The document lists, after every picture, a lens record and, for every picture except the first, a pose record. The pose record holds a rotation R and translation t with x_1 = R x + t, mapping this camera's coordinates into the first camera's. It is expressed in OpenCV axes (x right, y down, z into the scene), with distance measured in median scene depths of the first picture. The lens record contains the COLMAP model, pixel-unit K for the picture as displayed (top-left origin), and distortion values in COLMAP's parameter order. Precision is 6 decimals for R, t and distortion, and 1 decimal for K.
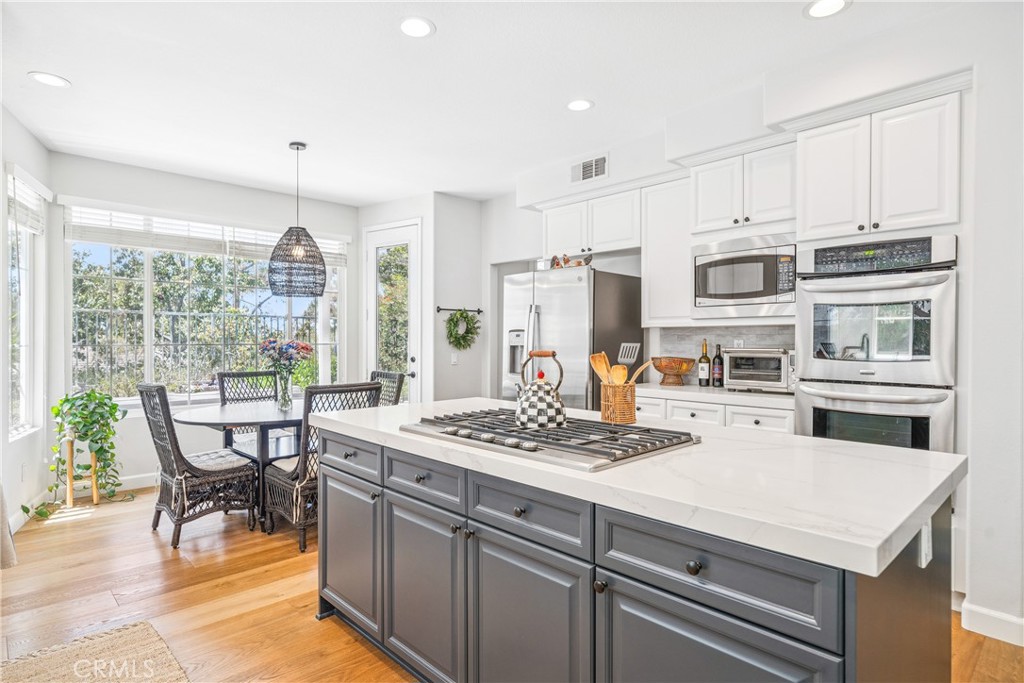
lens RADIAL K [[572.6, 0, 506.2], [0, 572.6, 337.4], [0, 0, 1]] dist [0.019453, -0.000795]
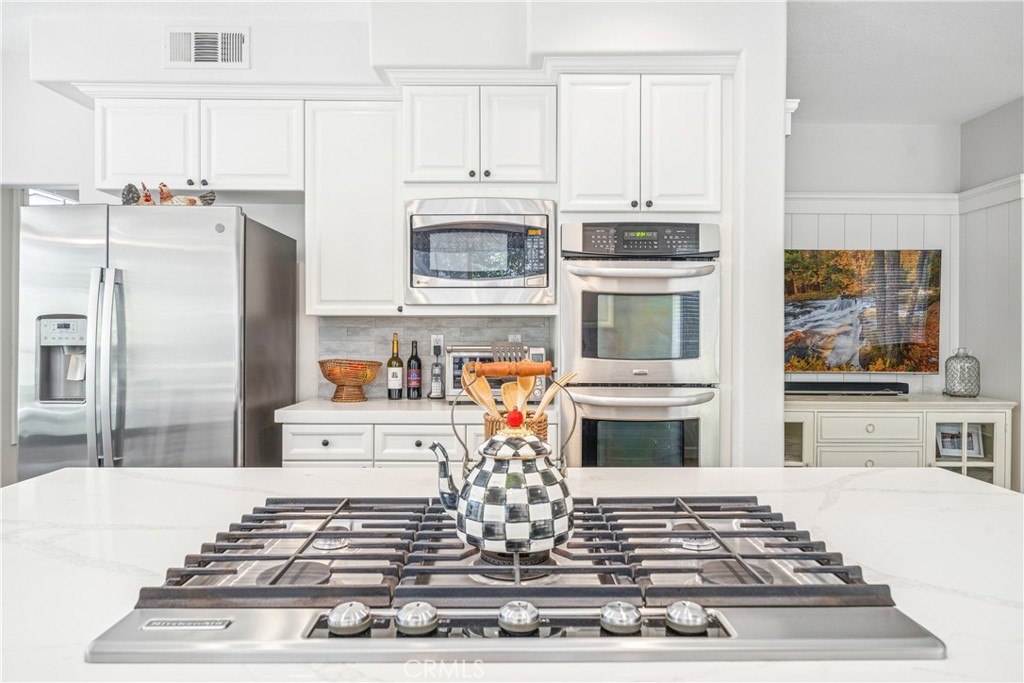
lens RADIAL K [[630.7, 0, 504.8], [0, 630.7, 333.1], [0, 0, 1]] dist [0.005936, 0.001905]
pose [[0.669792, 0.001190, 0.742548, -0.162809], [-0.003920, 0.999990, 0.001933, 0.000259], [-0.742539, -0.004205, 0.669790, 0.402959]]
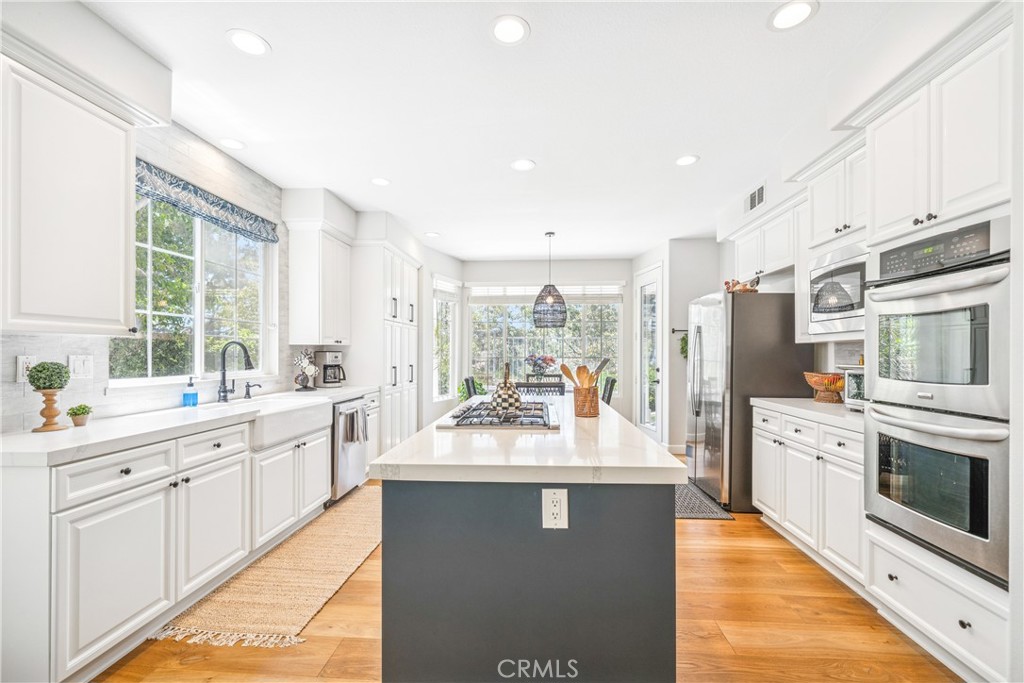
lens RADIAL K [[437.5, 0, 503.3], [0, 437.5, 348.6], [0, 0, 1]] dist [0.019368, -0.000253]
pose [[0.668104, -0.008232, -0.744022, 0.540997], [0.001361, 0.999951, -0.009841, -0.001152], [0.744067, 0.005563, 0.668082, 0.098597]]
